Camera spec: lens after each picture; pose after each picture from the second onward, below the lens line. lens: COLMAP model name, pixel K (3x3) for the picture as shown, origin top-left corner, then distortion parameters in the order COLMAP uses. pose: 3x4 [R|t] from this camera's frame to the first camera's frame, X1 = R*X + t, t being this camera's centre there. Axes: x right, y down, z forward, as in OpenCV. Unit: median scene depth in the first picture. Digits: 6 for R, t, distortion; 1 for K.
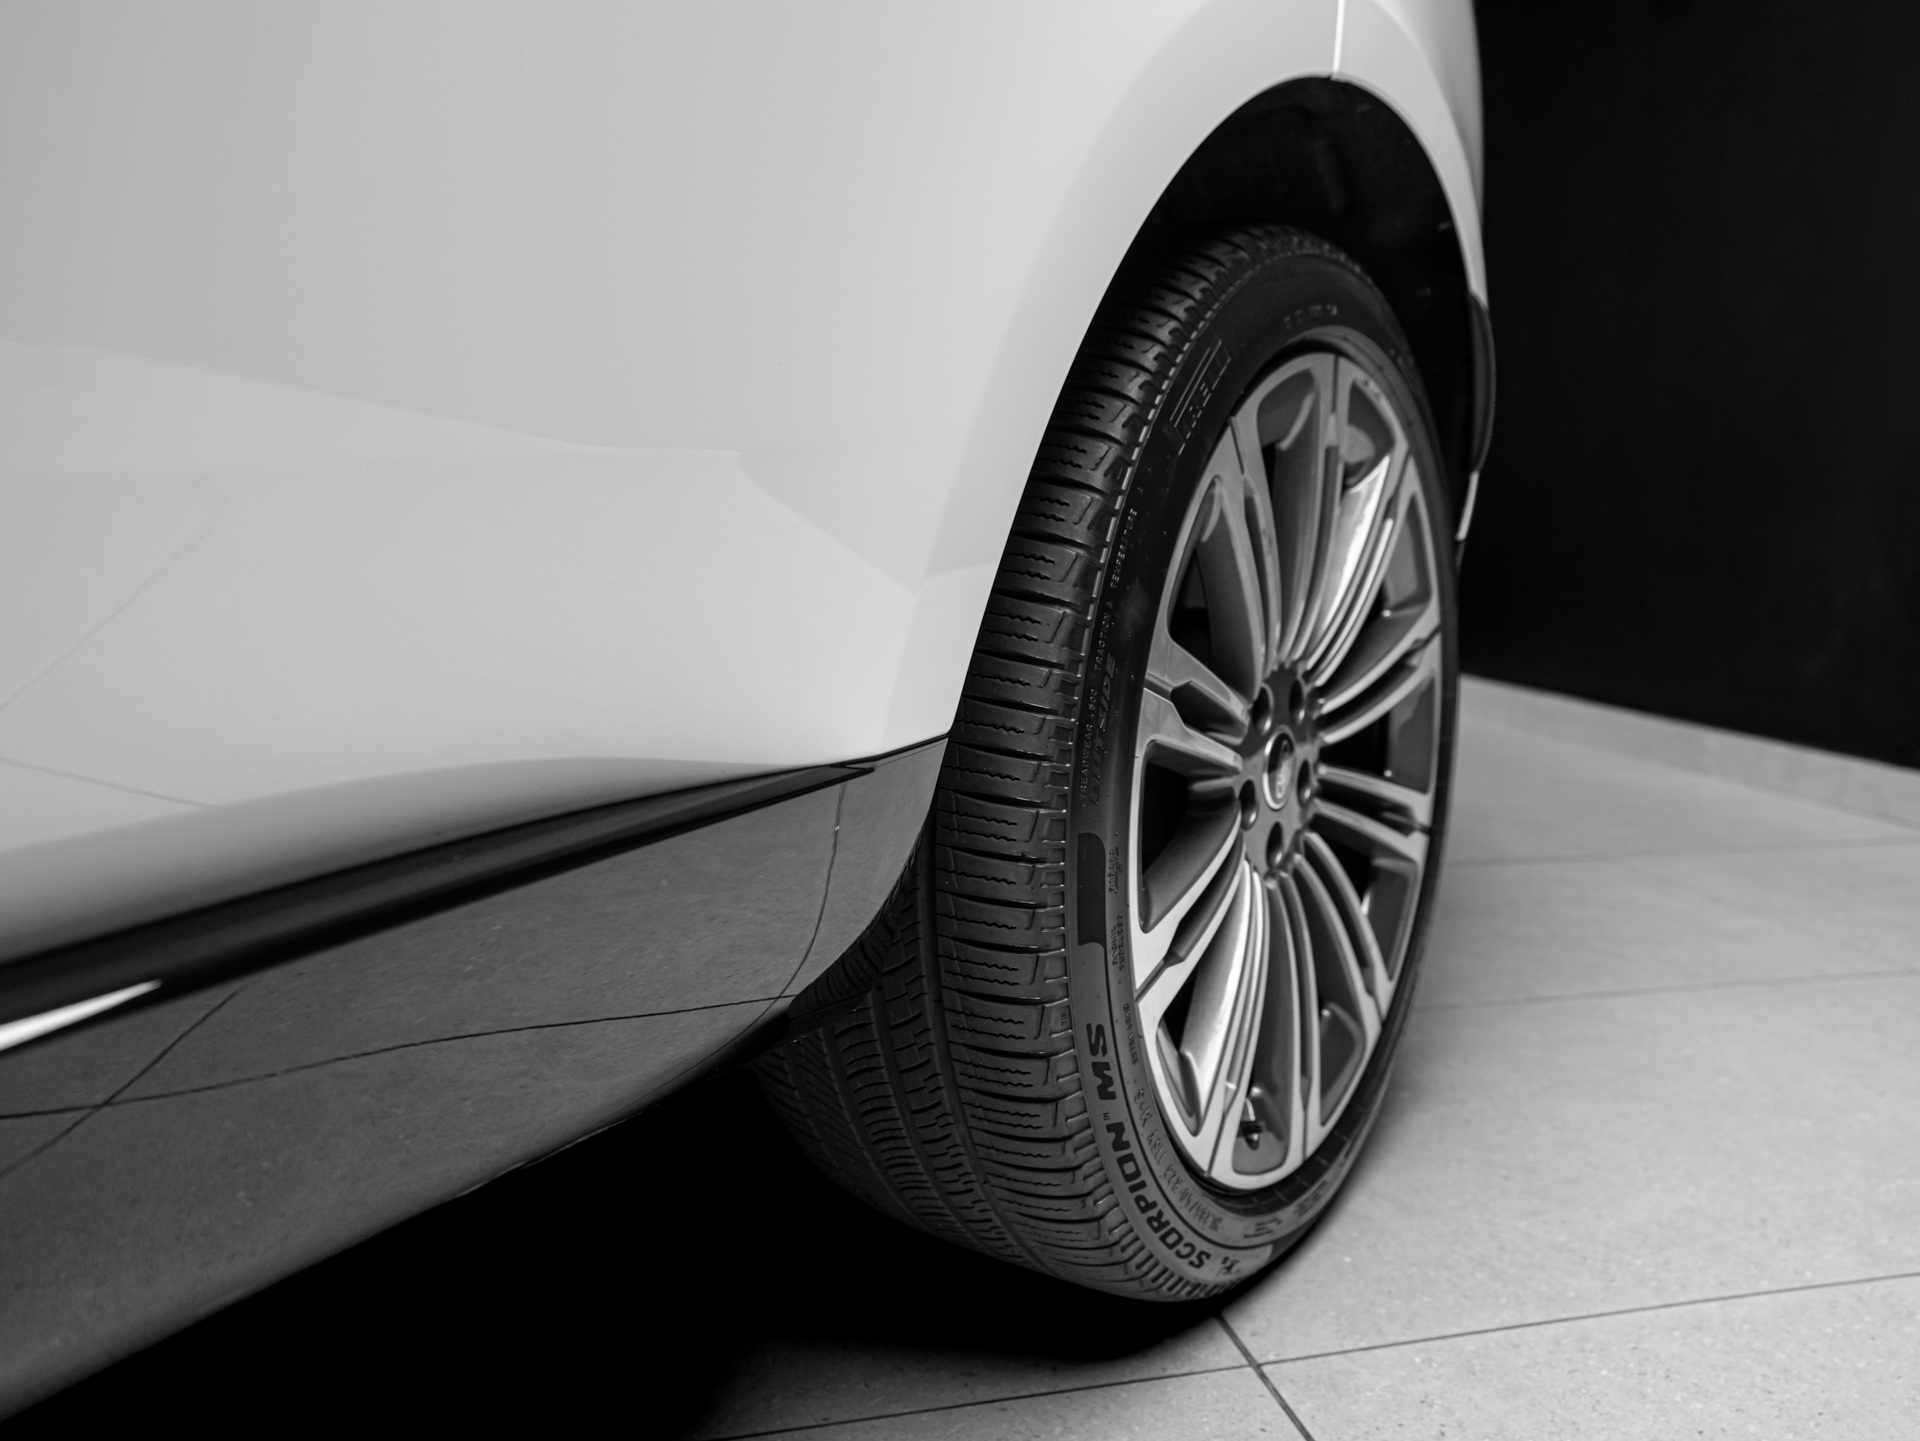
lens RADIAL K [[1436.8, 0, 960.0], [0, 1436.8, 720.5], [0, 0, 1]] dist [-0.030045, 0.070653]
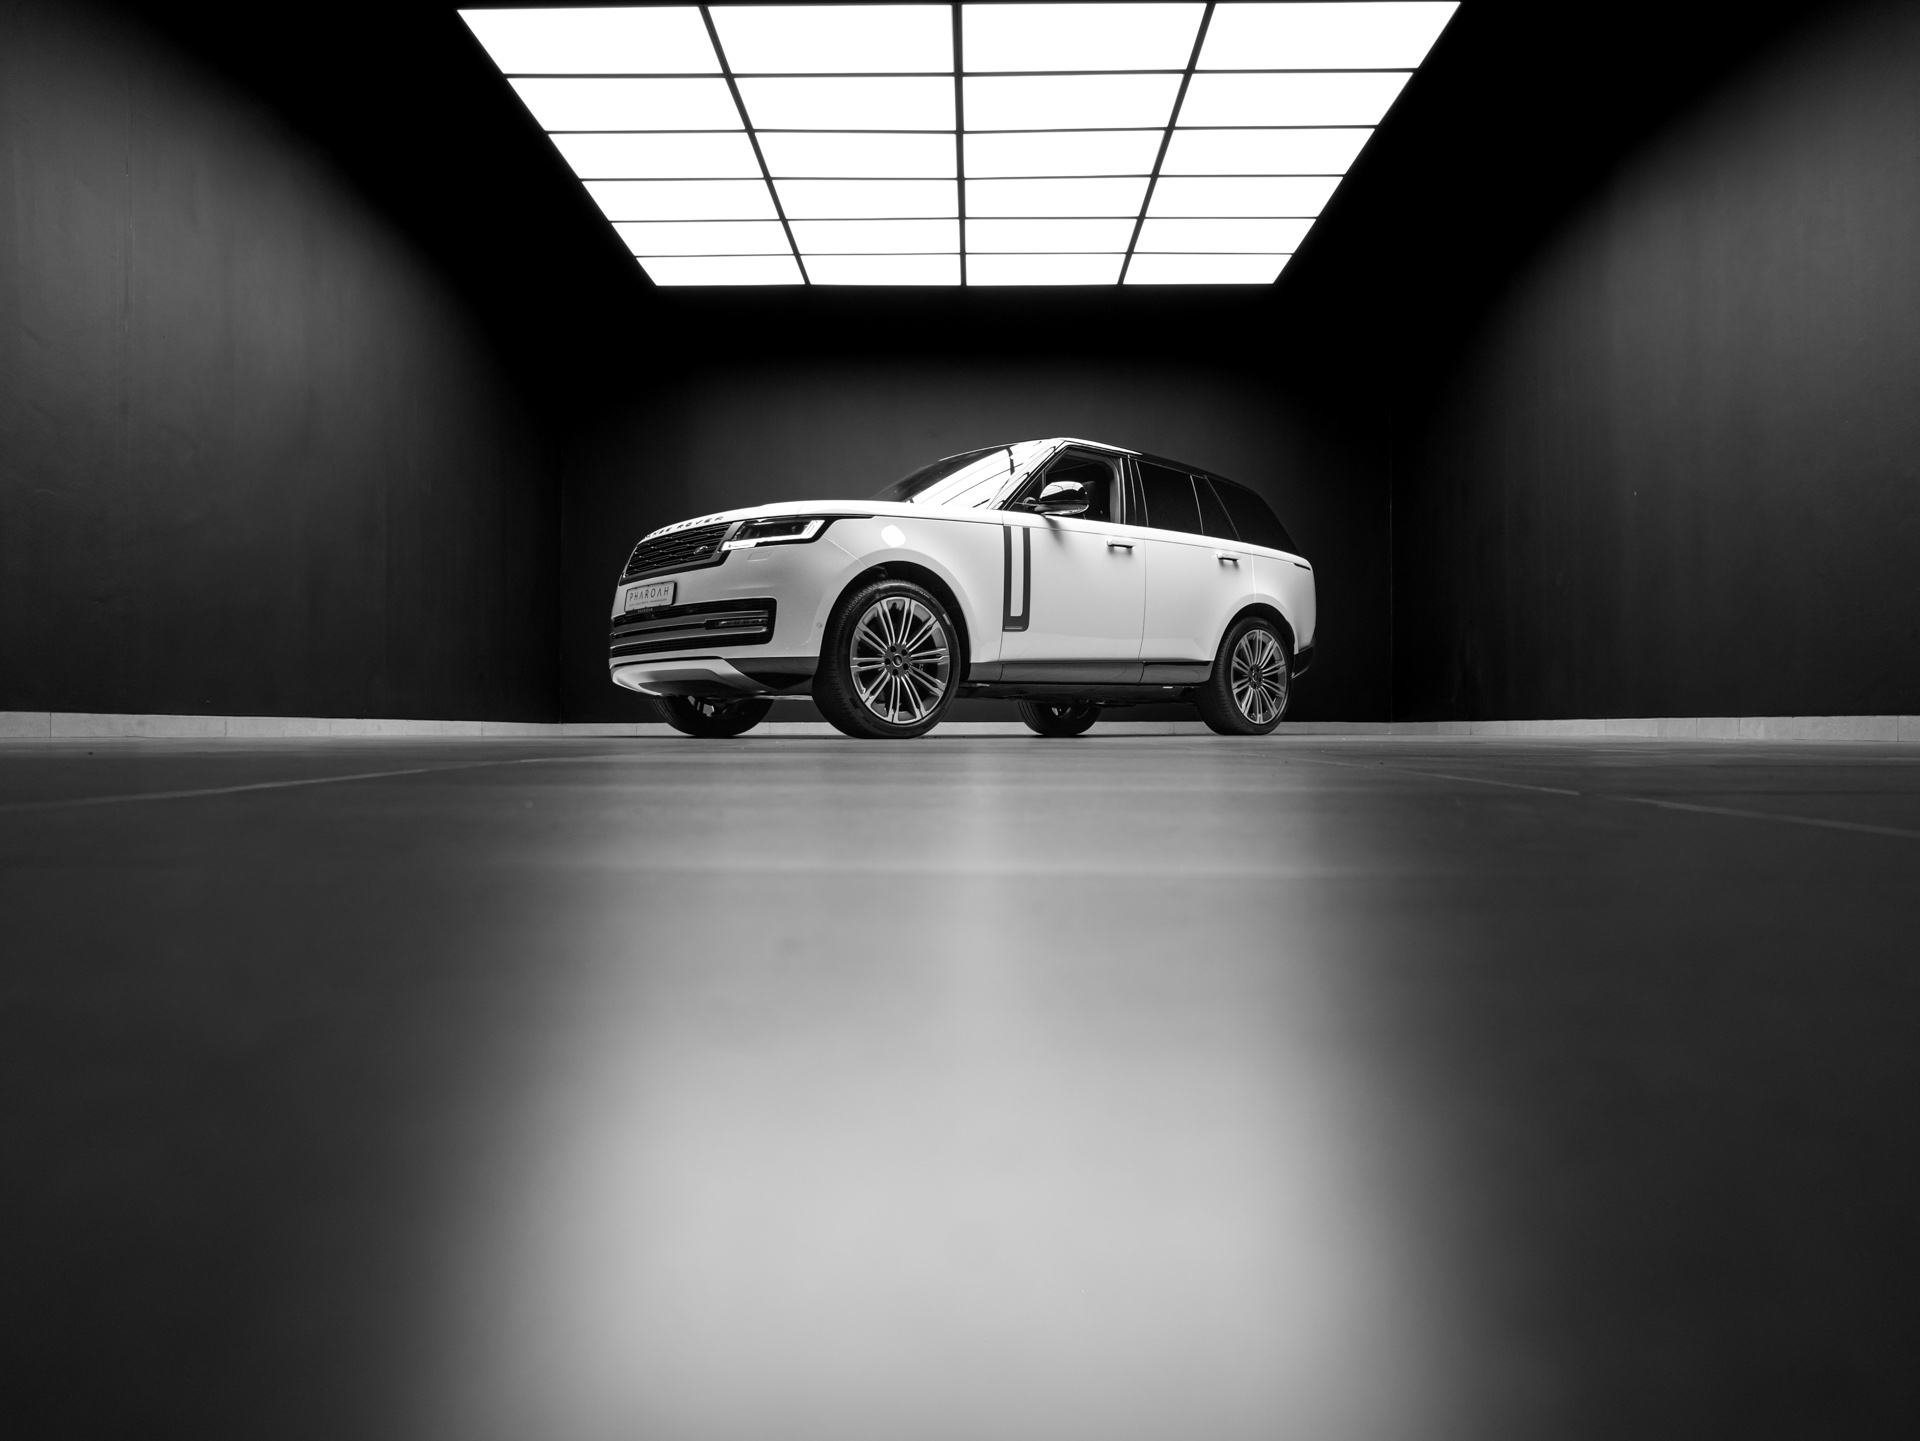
lens RADIAL K [[1229.6, 0, 960.0], [0, 1229.6, 720.5], [0, 0, 1]] dist [-0.057583, 0.058230]
pose [[0.968964, -0.011500, -0.246934, 0.330634], [-0.029667, 0.986288, -0.162346, 1.595413], [0.245415, 0.164633, 0.955336, -6.646483]]
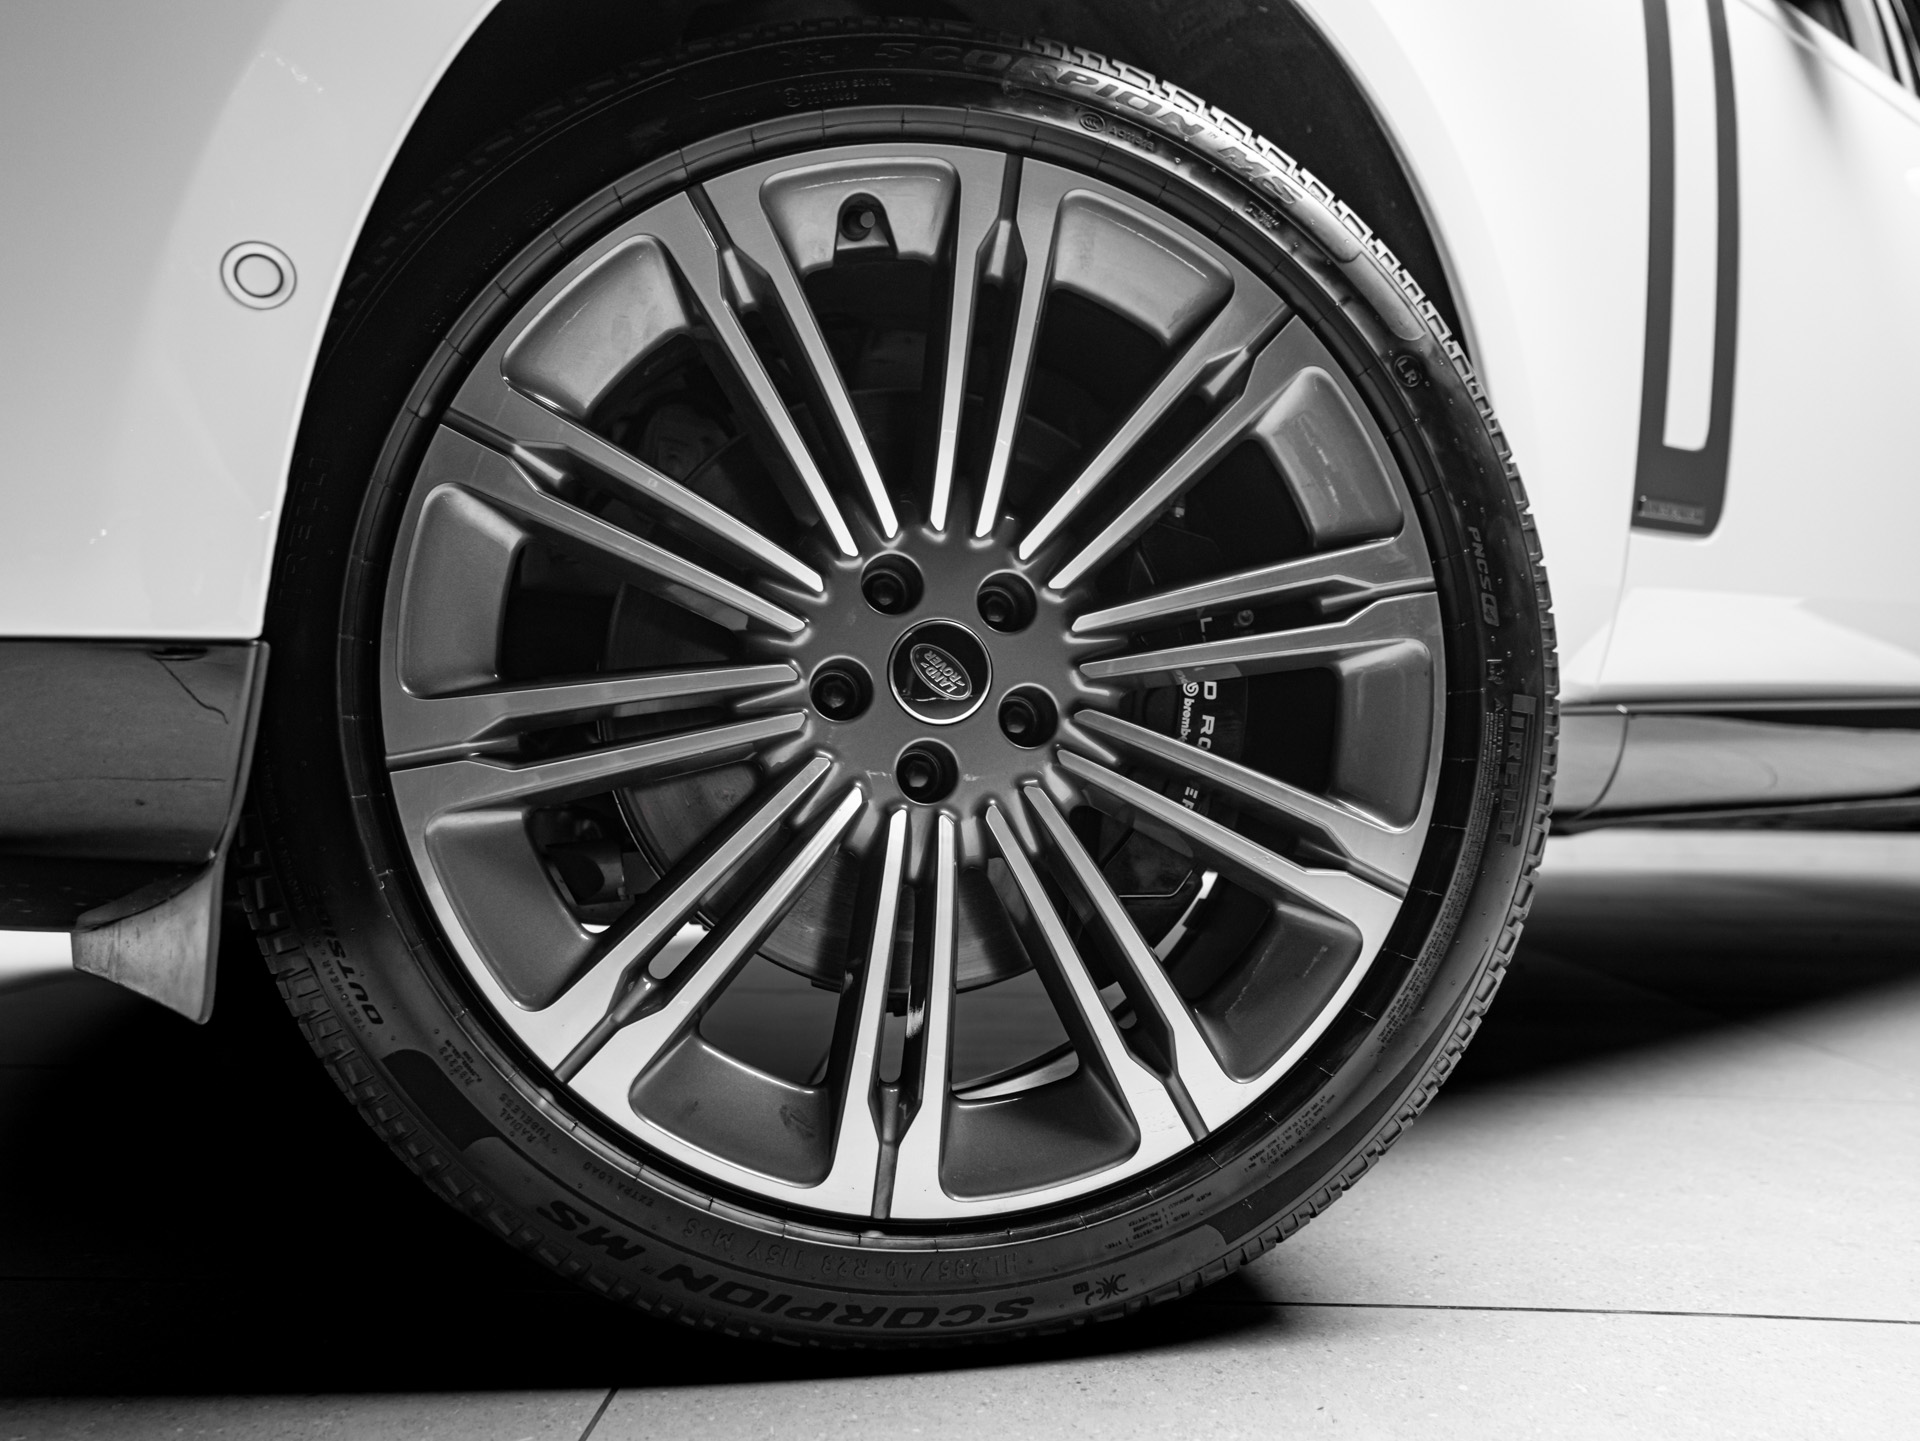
lens RADIAL K [[1436.8, 0, 960.0], [0, 1436.8, 720.5], [0, 0, 1]] dist [-0.030045, 0.070653]
pose [[0.706040, -0.098535, -0.701283, -0.791371], [-0.040790, 0.982970, -0.179180, 0.565564], [0.706996, 0.155114, 0.689997, -1.826309]]
